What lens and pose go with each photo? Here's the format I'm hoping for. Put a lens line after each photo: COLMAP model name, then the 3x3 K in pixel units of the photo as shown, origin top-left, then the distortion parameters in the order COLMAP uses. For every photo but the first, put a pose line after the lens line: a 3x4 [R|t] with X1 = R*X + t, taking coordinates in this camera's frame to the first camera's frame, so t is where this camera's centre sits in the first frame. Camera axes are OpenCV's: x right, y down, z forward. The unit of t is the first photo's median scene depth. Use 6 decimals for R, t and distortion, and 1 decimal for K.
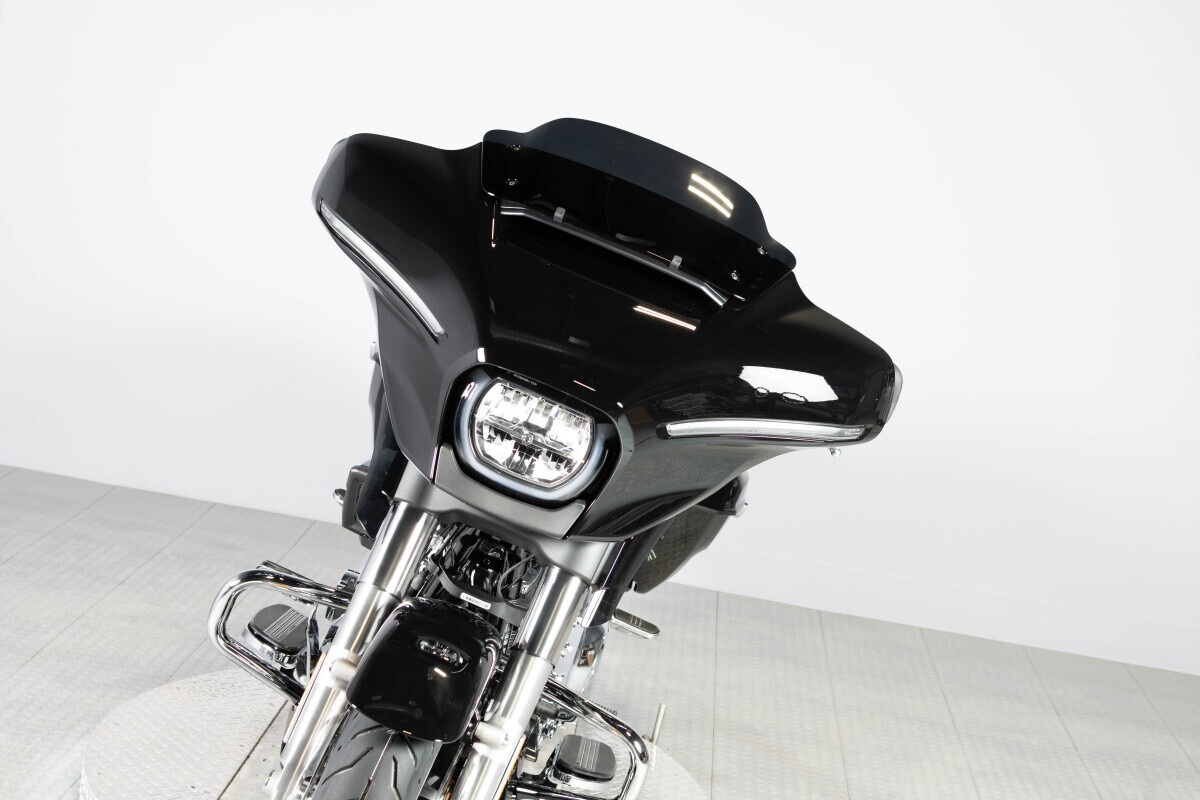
lens RADIAL K [[2205.1, 0, 589.5], [0, 2205.1, 399.1], [0, 0, 1]] dist [0.017400, 0.000000]
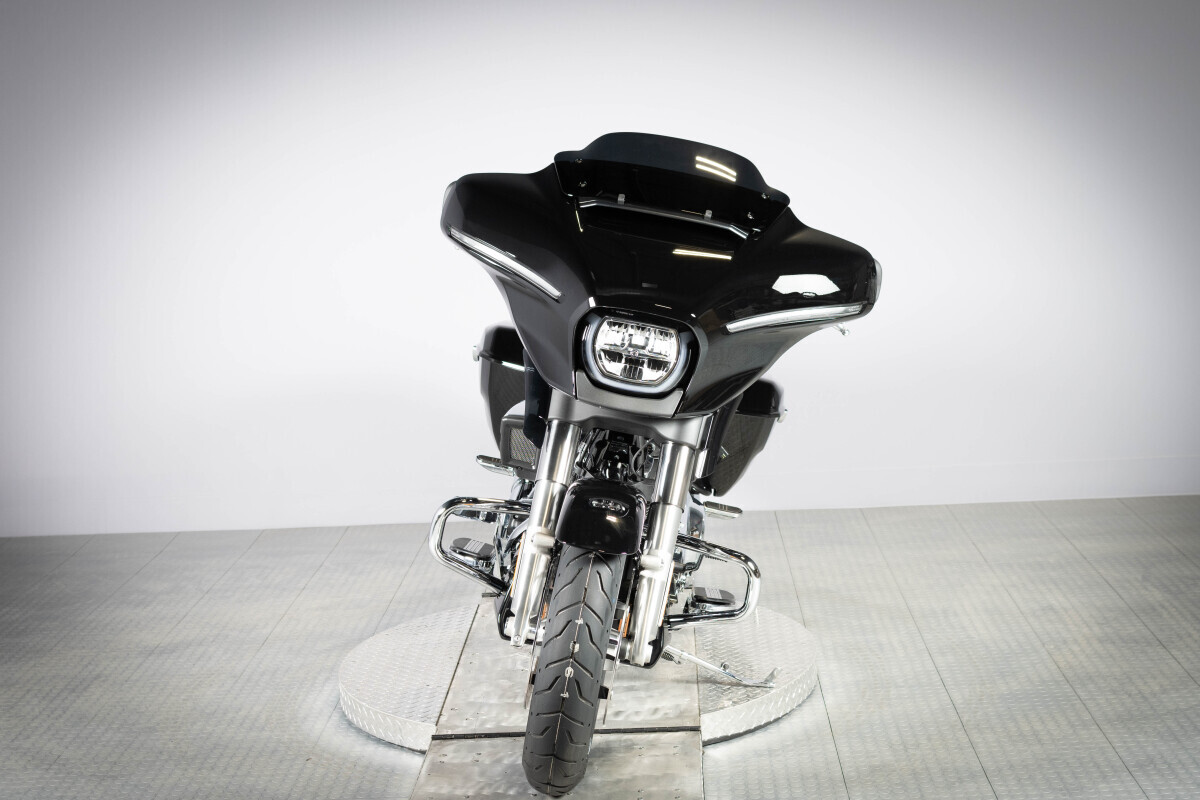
lens RADIAL K [[2205.1, 0, 607.2], [0, 2205.1, 396.8], [0, 0, 1]] dist [0.017400, 0.000000]
pose [[0.978313, -0.206899, 0.009824, -0.060095], [0.207065, 0.978101, -0.021044, 0.066375], [-0.005255, 0.022621, 0.999730, -0.403674]]
